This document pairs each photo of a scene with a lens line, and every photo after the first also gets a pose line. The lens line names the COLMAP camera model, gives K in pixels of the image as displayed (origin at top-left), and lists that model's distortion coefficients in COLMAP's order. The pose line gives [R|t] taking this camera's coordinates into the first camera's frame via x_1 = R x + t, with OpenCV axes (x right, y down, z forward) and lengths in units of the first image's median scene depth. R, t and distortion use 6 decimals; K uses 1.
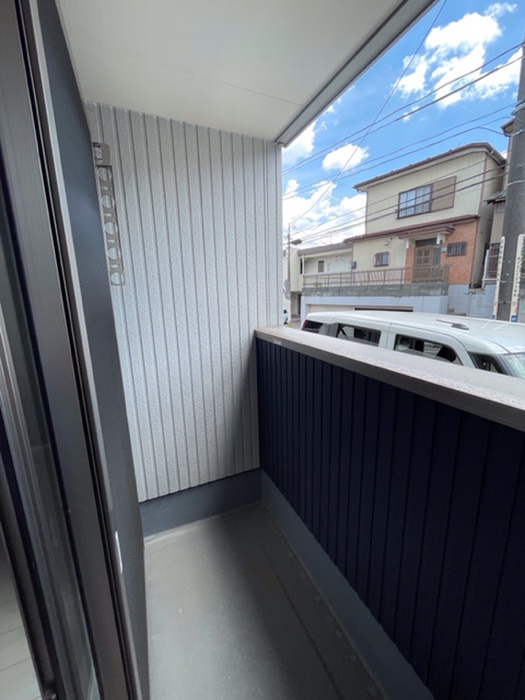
lens RADIAL K [[280.7, 0, 261.8], [0, 280.7, 351.1], [0, 0, 1]] dist [0.001134, -0.000038]
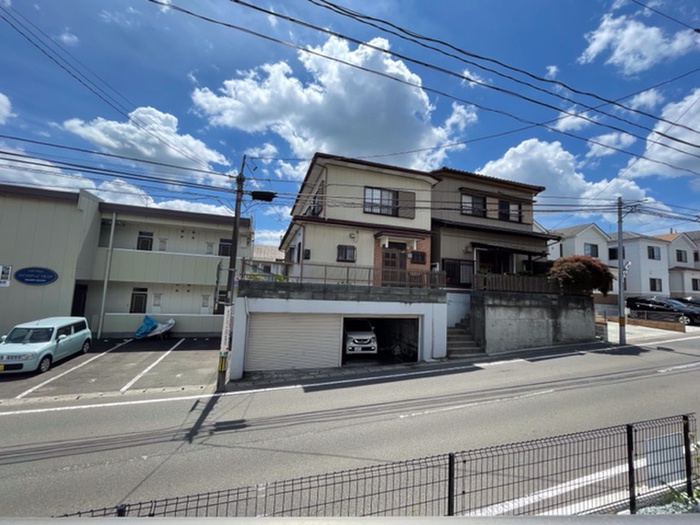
lens RADIAL K [[280.7, 0, 350.1], [0, 280.7, 259.7], [0, 0, 1]] dist [0.001134, -0.000038]
pose [[0.353722, 0.133326, 0.925800, -0.324616], [0.143139, 0.970414, -0.194441, -0.166117], [-0.924333, 0.201296, 0.324173, 0.794463]]
